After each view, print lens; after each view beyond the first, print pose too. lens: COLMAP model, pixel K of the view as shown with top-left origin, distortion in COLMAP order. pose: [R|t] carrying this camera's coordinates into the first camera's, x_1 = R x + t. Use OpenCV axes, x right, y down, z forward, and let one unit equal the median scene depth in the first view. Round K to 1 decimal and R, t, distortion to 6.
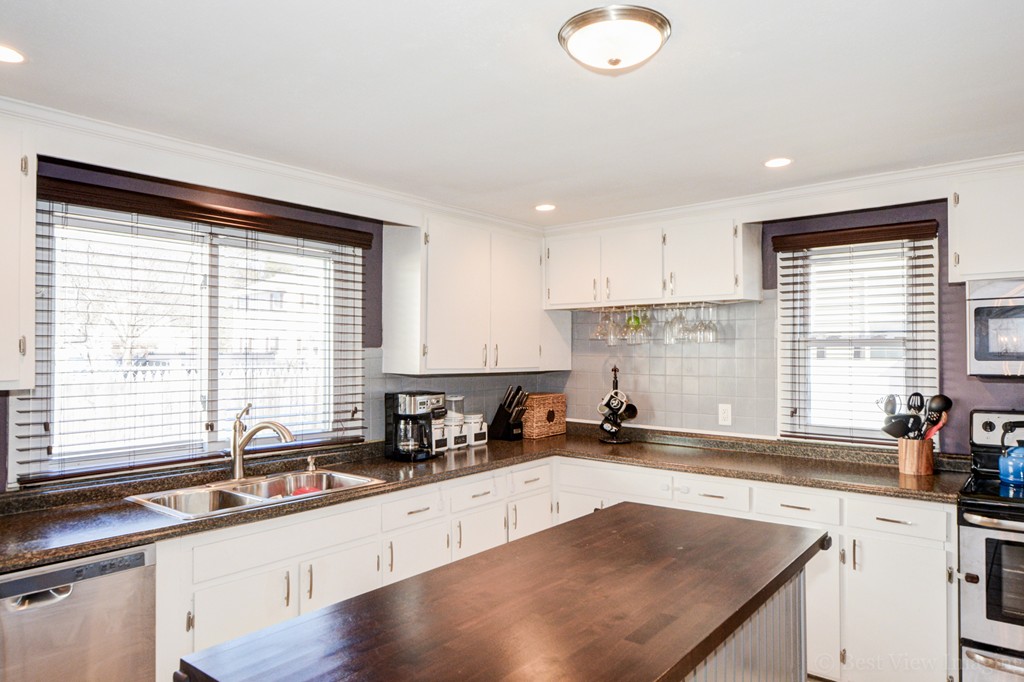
lens RADIAL K [[665.3, 0, 530.0], [0, 665.3, 338.7], [0, 0, 1]] dist [-0.001198, -0.000792]
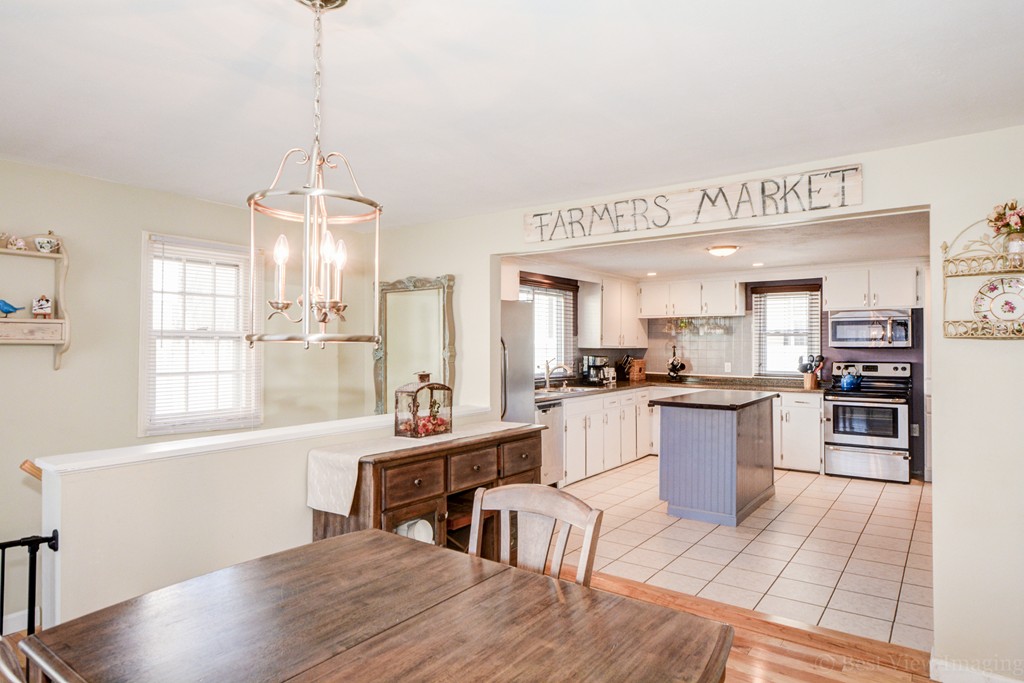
lens RADIAL K [[617.9, 0, 512.6], [0, 617.9, 330.1], [0, 0, 1]] dist [-0.000773, -0.001273]
pose [[0.999060, 0.003252, 0.043232, -0.552646], [-0.003167, 0.999993, -0.002049, -0.002240], [-0.043238, 0.001910, 0.999063, -1.099021]]
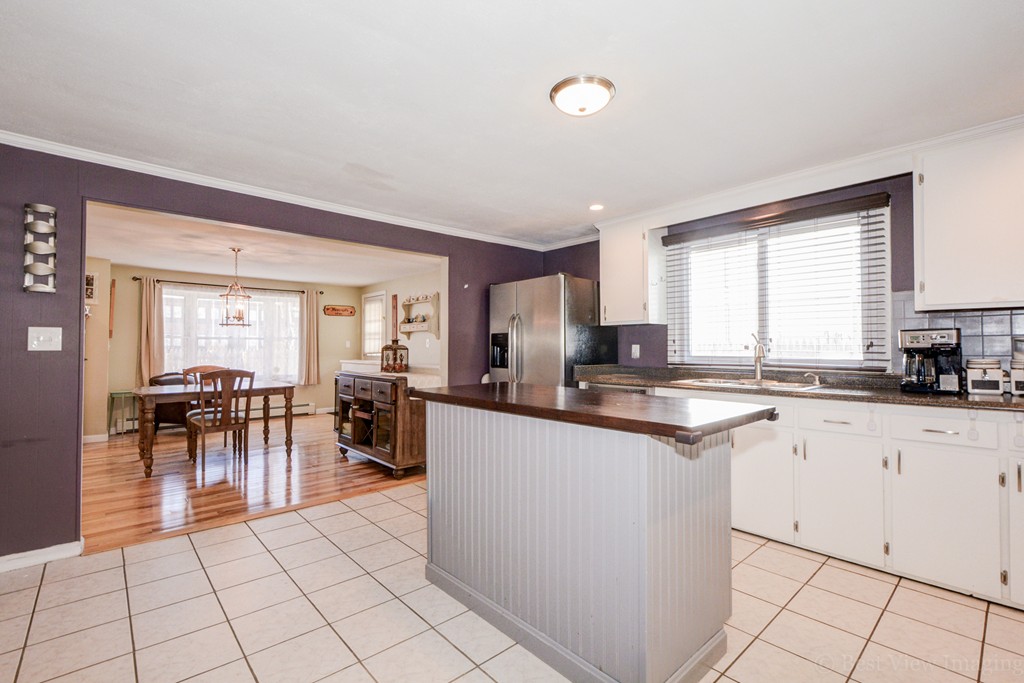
lens RADIAL K [[453.3, 0, 512.0], [0, 453.3, 341.5], [0, 0, 1]] dist [0.000061, 0.000033]
pose [[-0.161622, -0.012370, -0.986775, 0.632692], [0.019797, 0.999680, -0.015774, 0.100191], [0.986654, -0.022084, -0.161325, 0.481022]]
